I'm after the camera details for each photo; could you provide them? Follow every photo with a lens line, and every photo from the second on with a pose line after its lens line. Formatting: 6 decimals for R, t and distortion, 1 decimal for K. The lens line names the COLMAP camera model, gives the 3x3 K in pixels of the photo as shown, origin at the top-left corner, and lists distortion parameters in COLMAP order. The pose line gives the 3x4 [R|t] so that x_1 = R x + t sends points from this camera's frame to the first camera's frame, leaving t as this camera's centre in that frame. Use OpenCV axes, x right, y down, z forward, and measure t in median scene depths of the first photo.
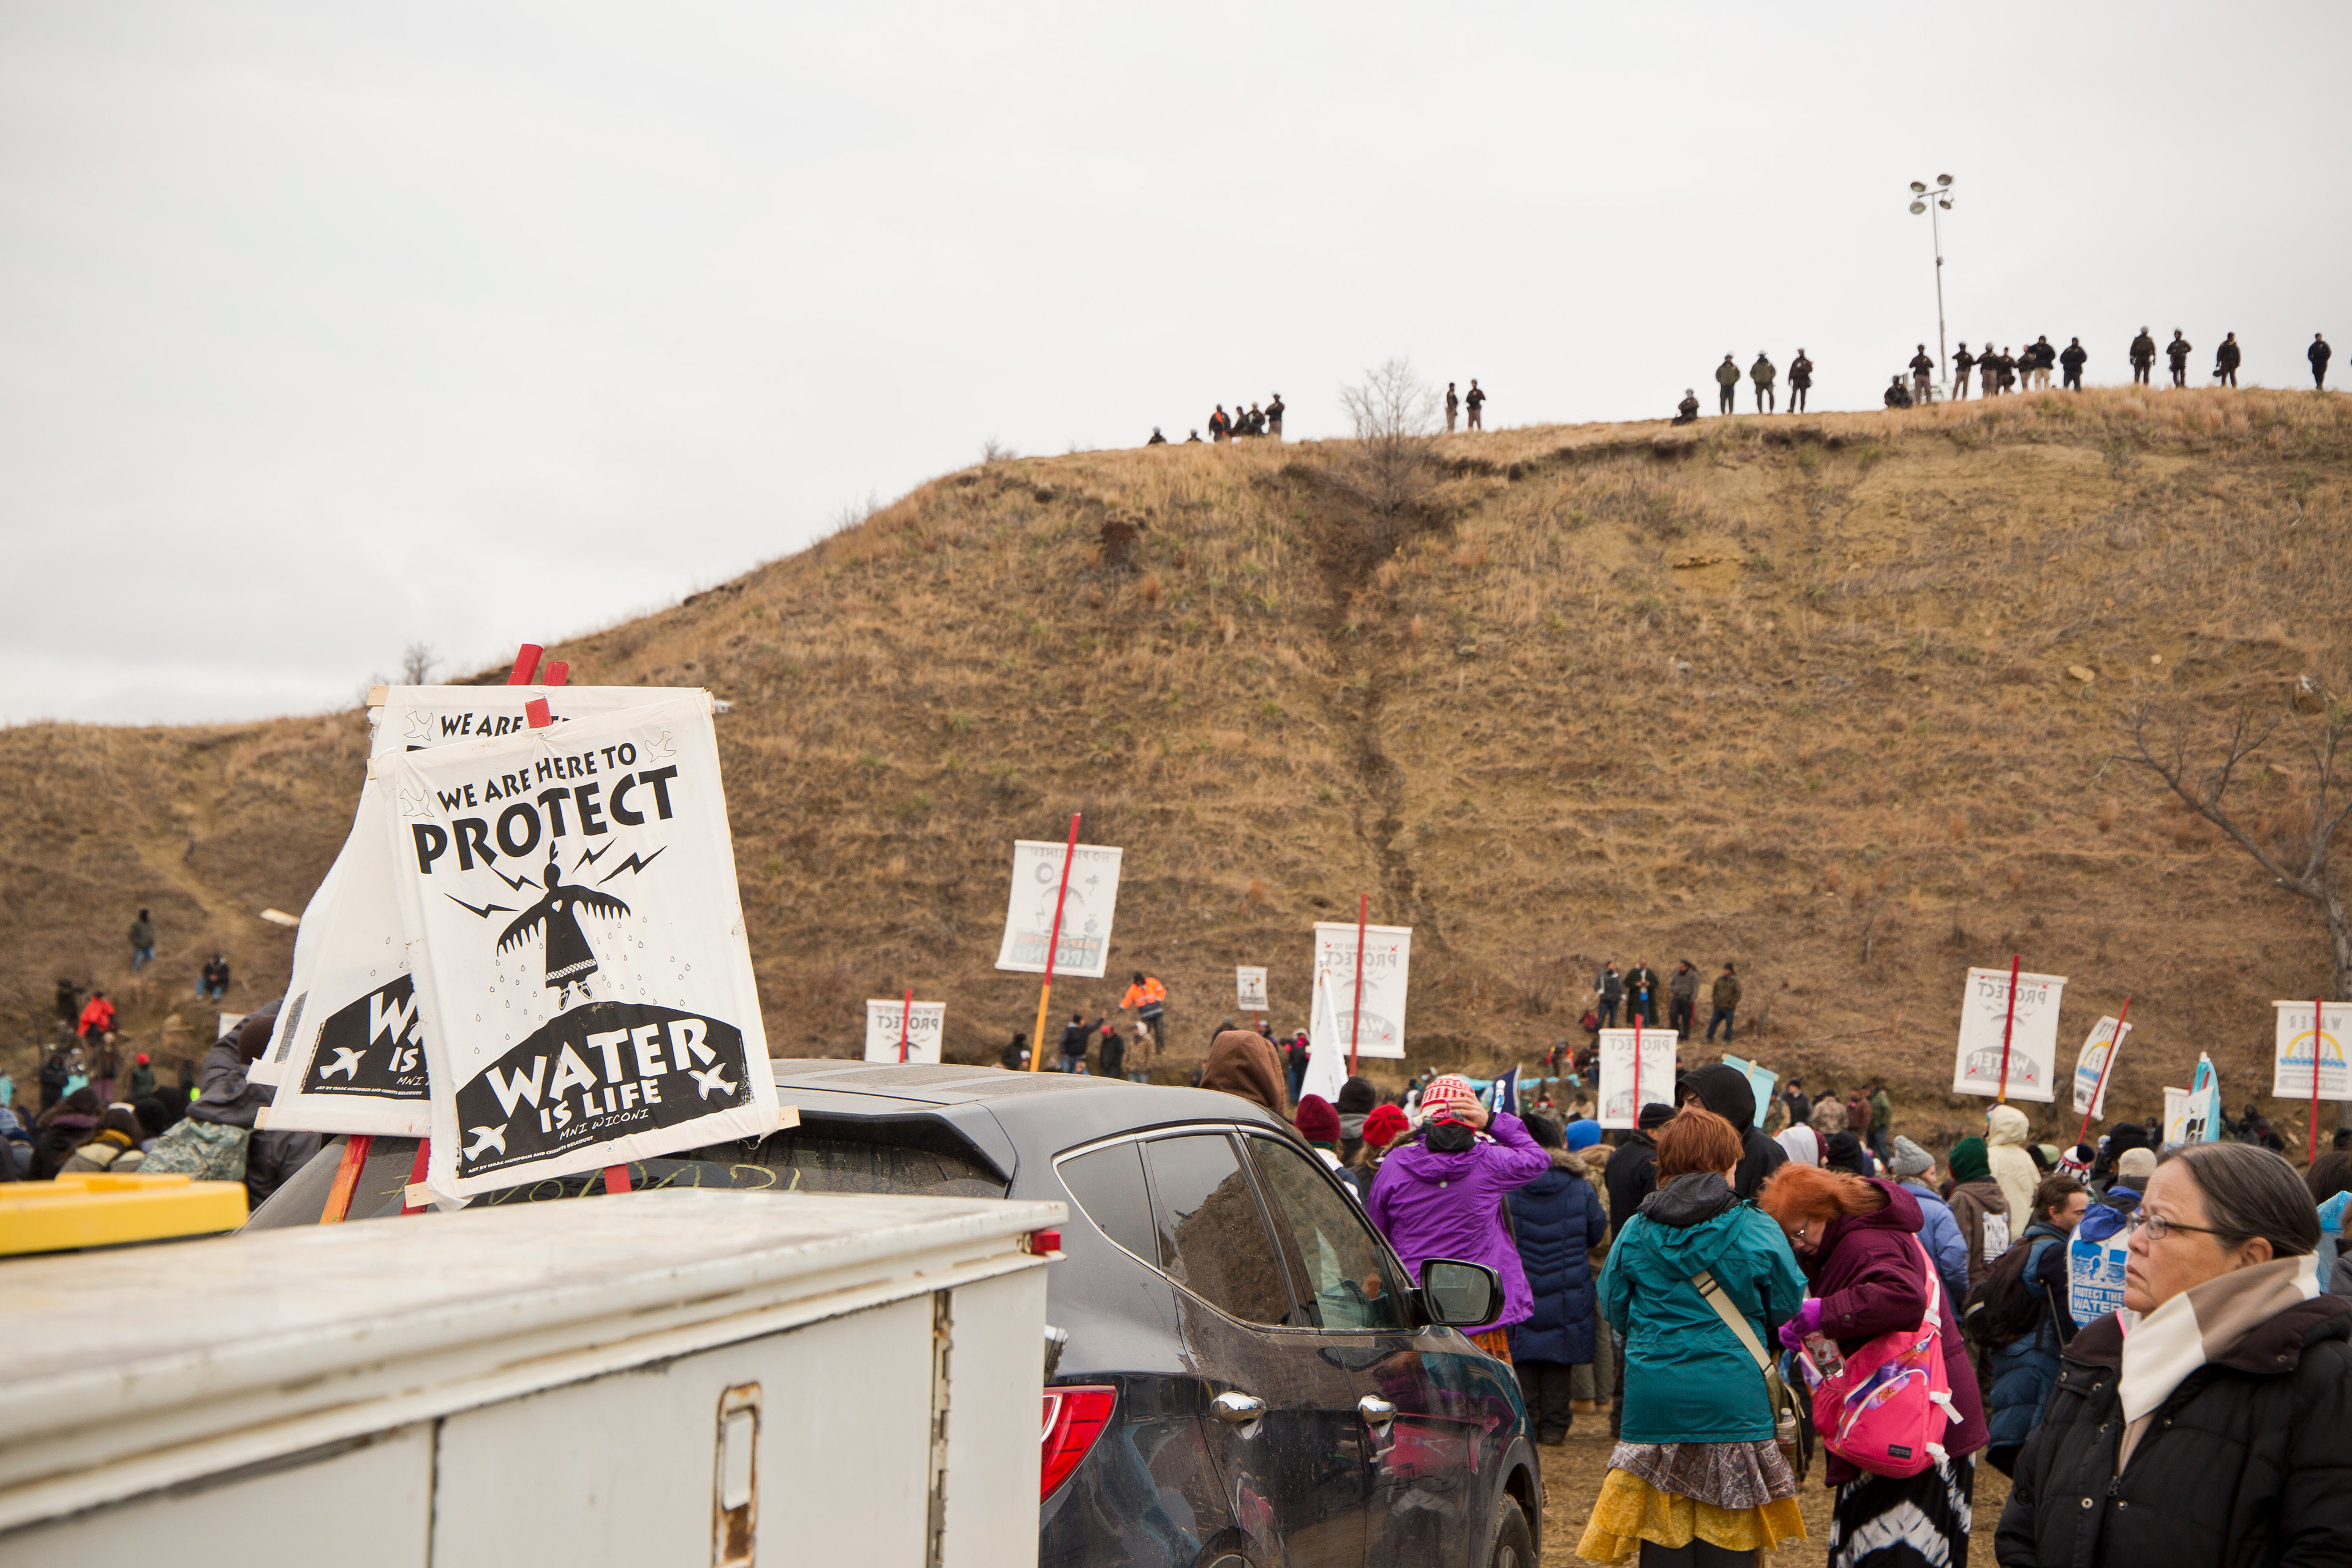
lens RADIAL K [[3911.6, 0, 1176.6], [0, 3911.6, 779.9], [0, 0, 1]] dist [0.161575, 0.000000]
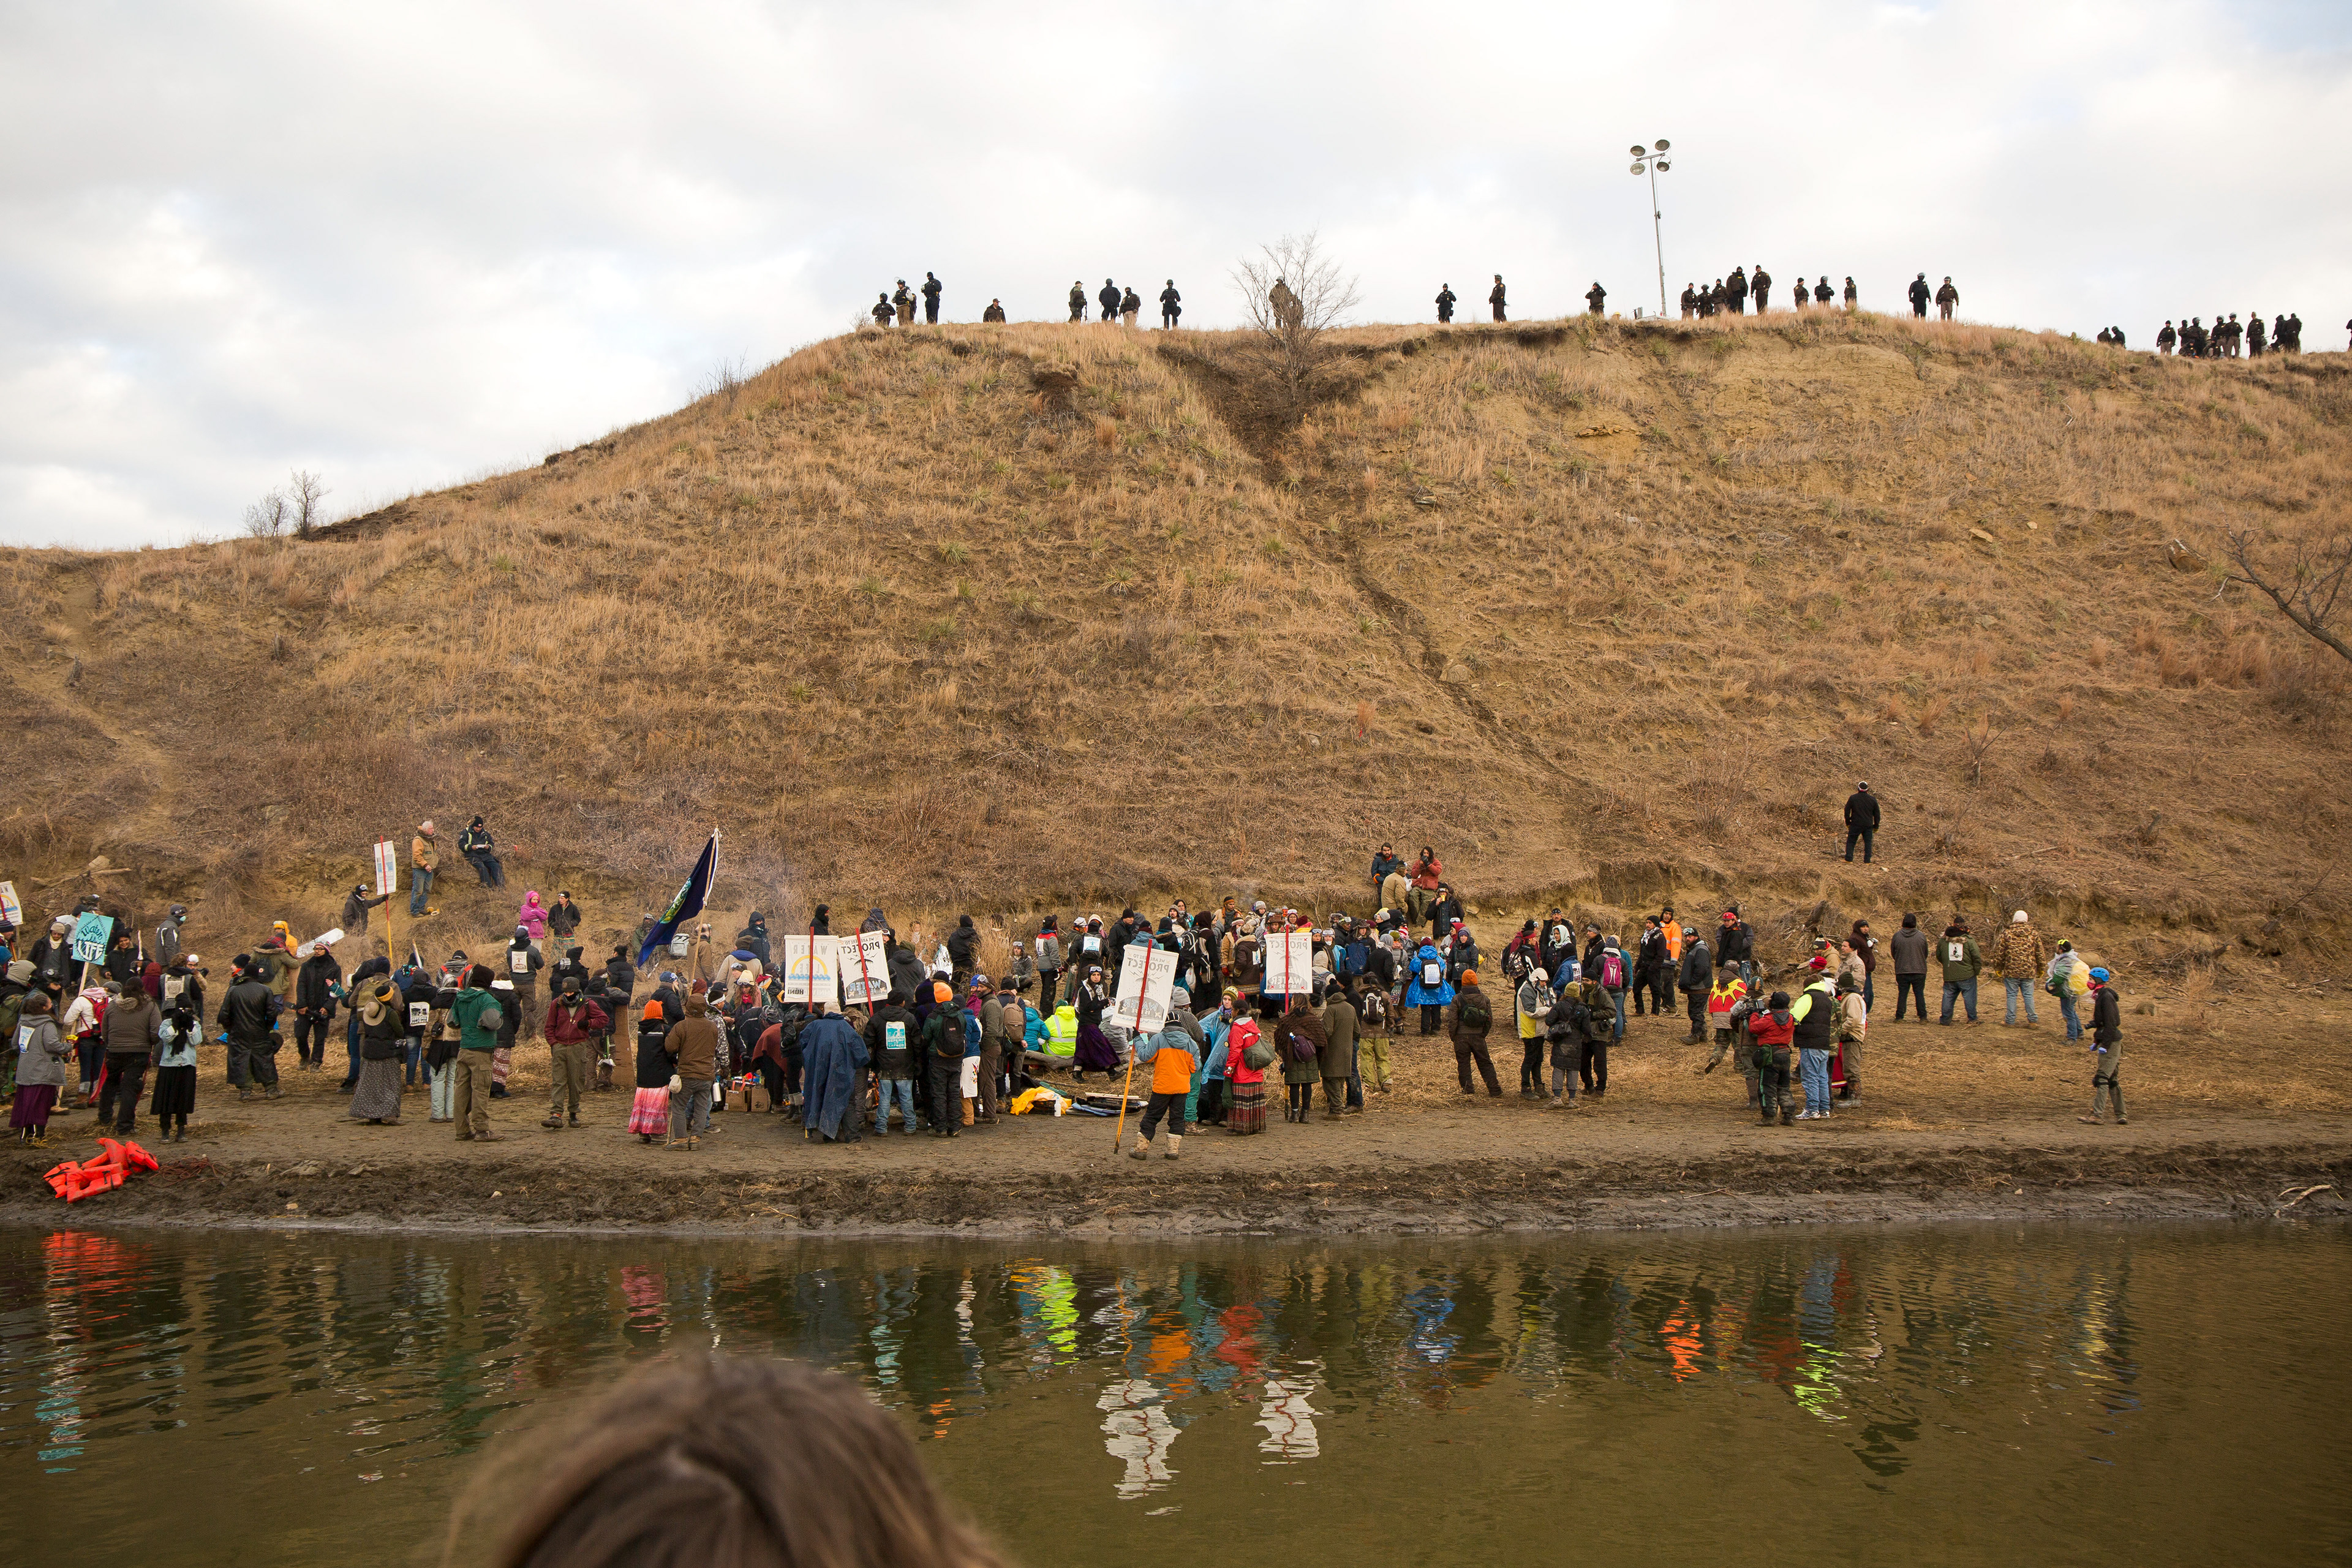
lens RADIAL K [[2413.3, 0, 1175.3], [0, 2413.3, 788.6], [0, 0, 1]] dist [0.023498, 0.000000]
pose [[0.956537, 0.000853, 0.291608, -0.170852], [-0.002288, 0.999987, 0.004580, 0.038881], [-0.291601, -0.005048, 0.956527, 0.414710]]
